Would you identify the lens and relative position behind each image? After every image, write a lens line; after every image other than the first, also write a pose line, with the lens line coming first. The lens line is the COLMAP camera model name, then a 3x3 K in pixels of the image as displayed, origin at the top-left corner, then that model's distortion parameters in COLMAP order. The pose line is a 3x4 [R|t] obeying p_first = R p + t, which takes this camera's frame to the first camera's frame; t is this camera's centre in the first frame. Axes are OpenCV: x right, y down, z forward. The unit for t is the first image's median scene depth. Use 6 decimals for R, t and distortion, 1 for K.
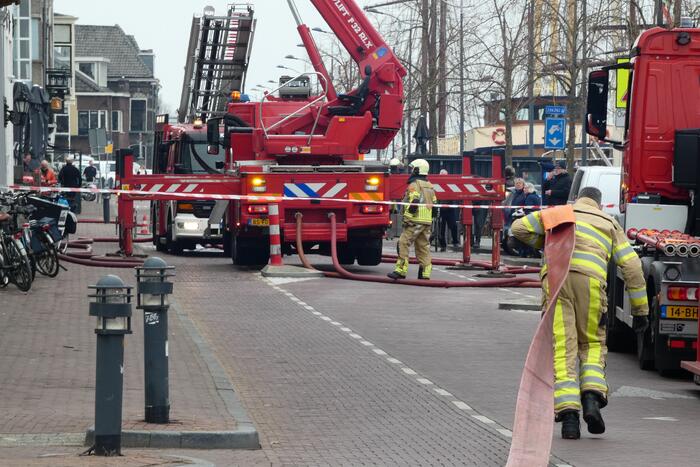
lens RADIAL K [[3198.5, 0, 353.8], [0, 3198.5, 231.1], [0, 0, 1]] dist [0.298949, 0.000000]
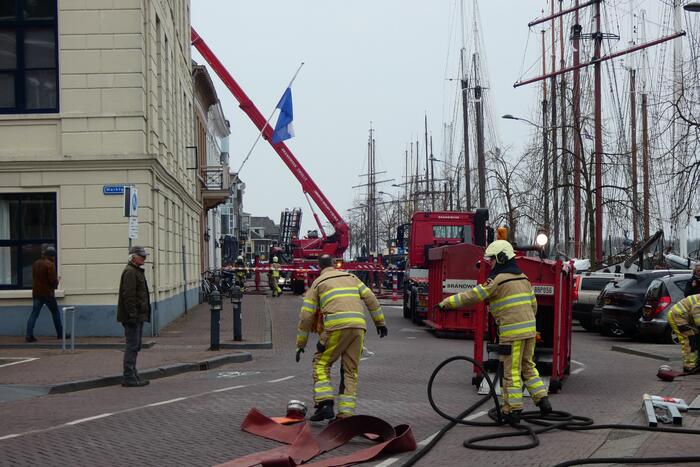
lens RADIAL K [[1761.3, 0, 326.2], [0, 1761.3, 223.6], [0, 0, 1]] dist [0.252204, 0.000000]
pose [[0.998324, -0.013259, 0.056325, -0.099246], [0.014817, 0.999517, -0.027330, -0.009241], [-0.055935, 0.028119, 0.998038, -0.658453]]
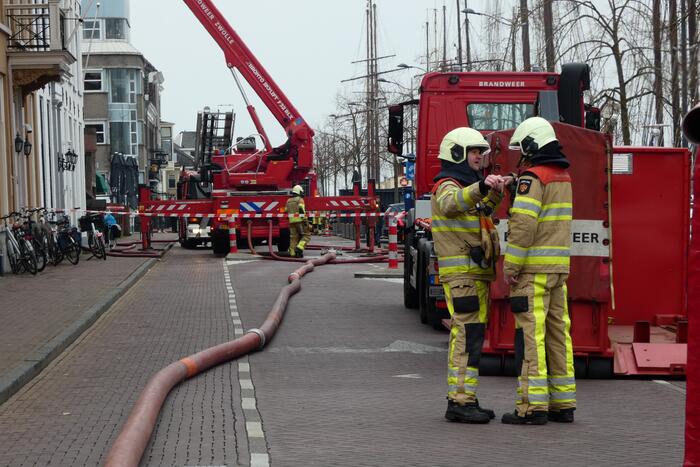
lens RADIAL K [[2679.3, 0, 346.9], [0, 2679.3, 231.5], [0, 0, 1]] dist [0.398529, 0.000000]
pose [[0.997144, -0.028846, 0.069791, -0.064298], [0.028518, 0.999577, 0.005704, -0.006719], [-0.069926, -0.003697, 0.997545, -0.368535]]
